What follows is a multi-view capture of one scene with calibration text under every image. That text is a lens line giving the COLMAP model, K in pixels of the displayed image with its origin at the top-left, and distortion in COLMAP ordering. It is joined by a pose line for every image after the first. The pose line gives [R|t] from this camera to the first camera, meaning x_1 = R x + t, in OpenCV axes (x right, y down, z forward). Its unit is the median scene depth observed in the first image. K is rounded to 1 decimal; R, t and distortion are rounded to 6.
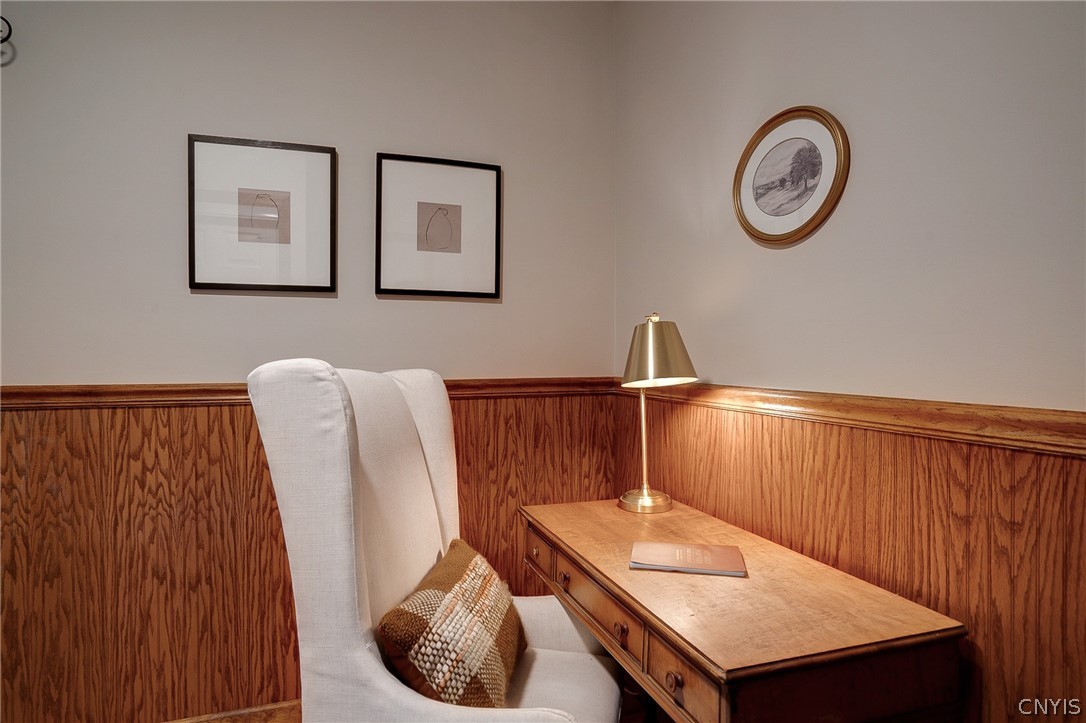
lens RADIAL K [[625.1, 0, 545.4], [0, 625.1, 363.3], [0, 0, 1]] dist [-0.038135, 0.031868]
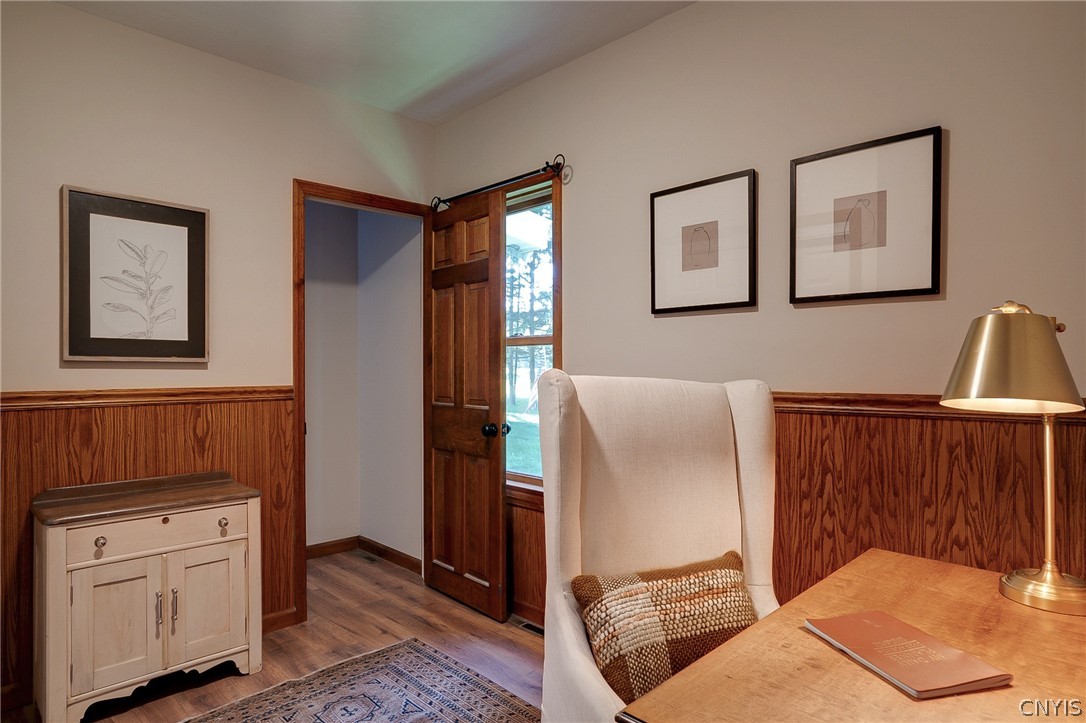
lens RADIAL K [[625.1, 0, 517.0], [0, 625.1, 370.4], [0, 0, 1]] dist [-0.038135, 0.031868]
pose [[0.413509, 0.003076, -0.910495, 0.471240], [-0.006506, 0.999979, 0.000424, -0.003352], [0.910477, 0.005749, 0.413520, 0.209490]]
